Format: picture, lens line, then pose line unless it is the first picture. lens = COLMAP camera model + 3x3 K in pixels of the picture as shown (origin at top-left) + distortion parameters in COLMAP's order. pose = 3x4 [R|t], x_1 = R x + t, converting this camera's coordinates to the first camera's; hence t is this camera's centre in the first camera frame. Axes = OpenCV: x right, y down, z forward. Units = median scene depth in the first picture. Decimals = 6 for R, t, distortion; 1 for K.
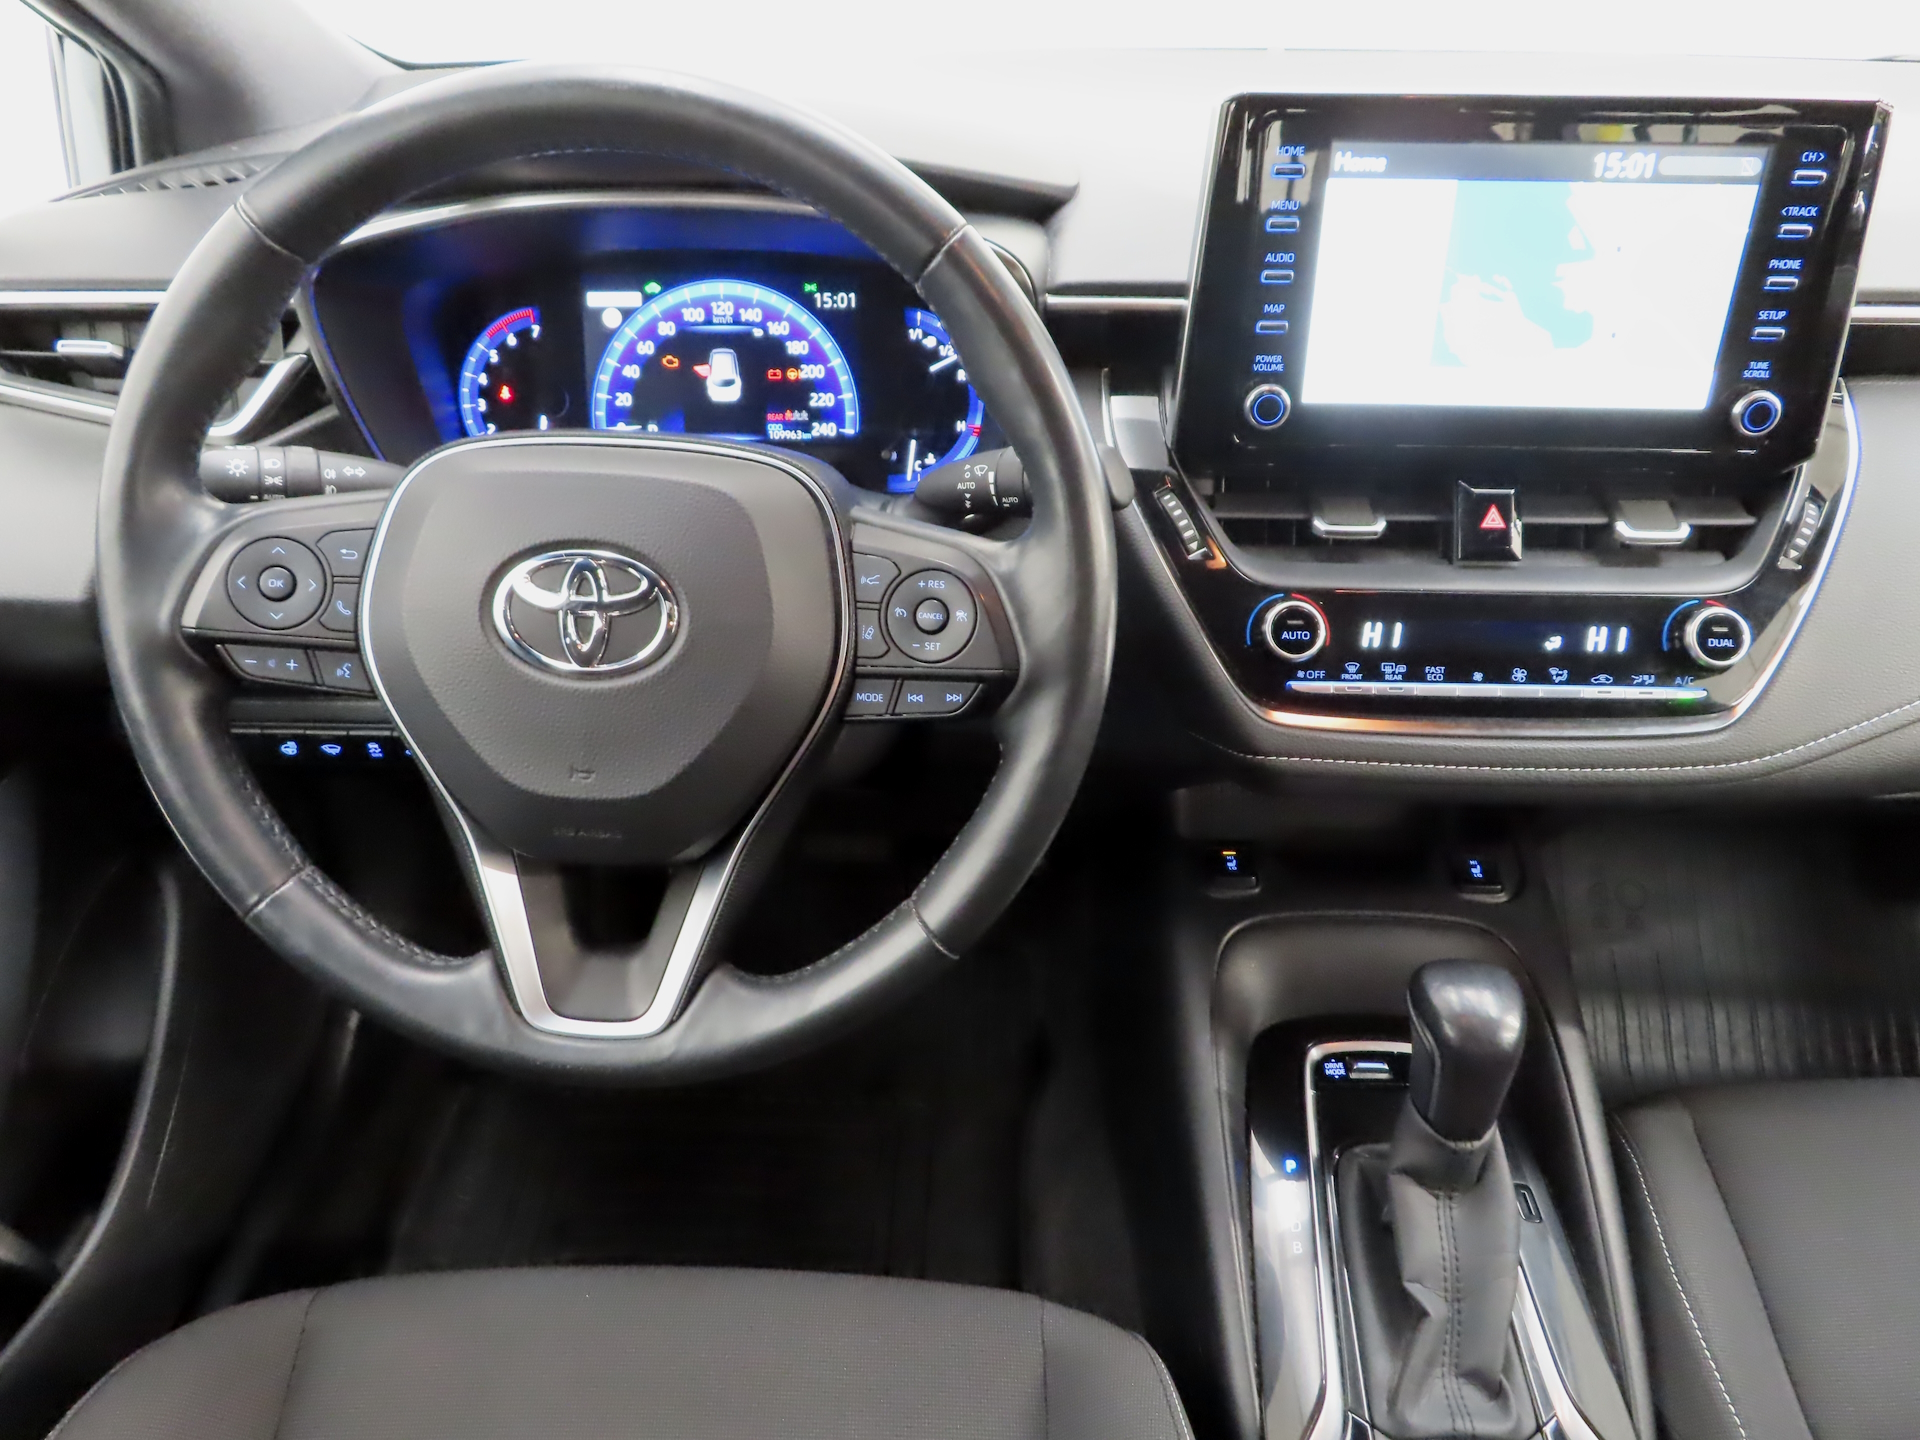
lens RADIAL K [[1424.3, 0, 954.6], [0, 1424.3, 718.6], [0, 0, 1]] dist [-0.023921, 0.004135]
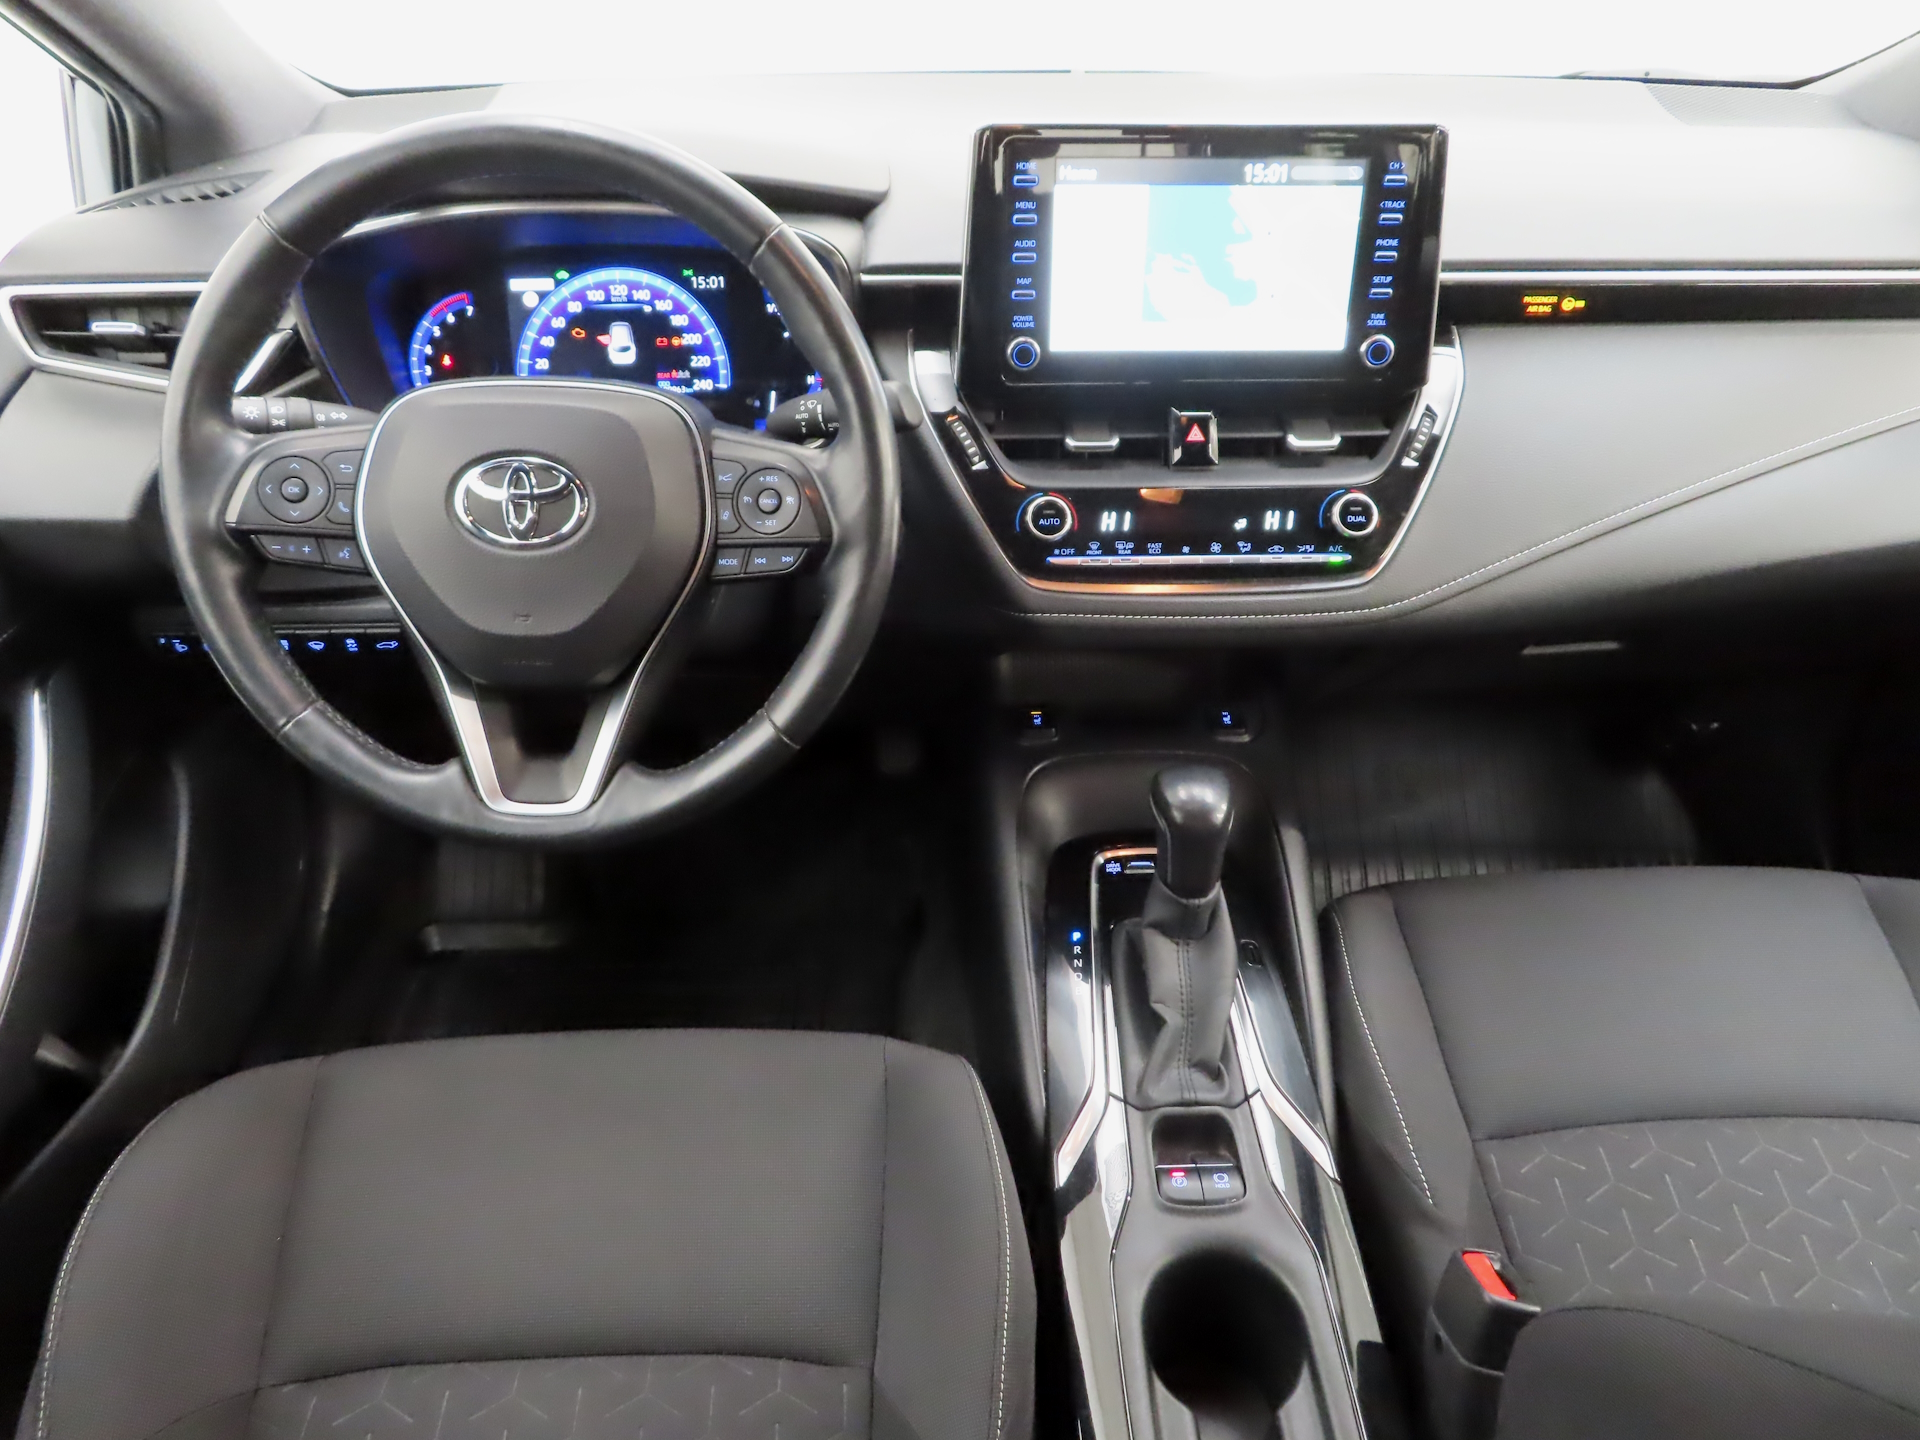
lens RADIAL K [[1424.3, 0, 964.1], [0, 1424.3, 721.3], [0, 0, 1]] dist [-0.023921, 0.004135]
pose [[0.997952, -0.031848, 0.055475, 0.075786], [0.031401, 0.999467, 0.008915, 0.115781], [-0.055730, -0.007155, 0.998420, -0.350236]]
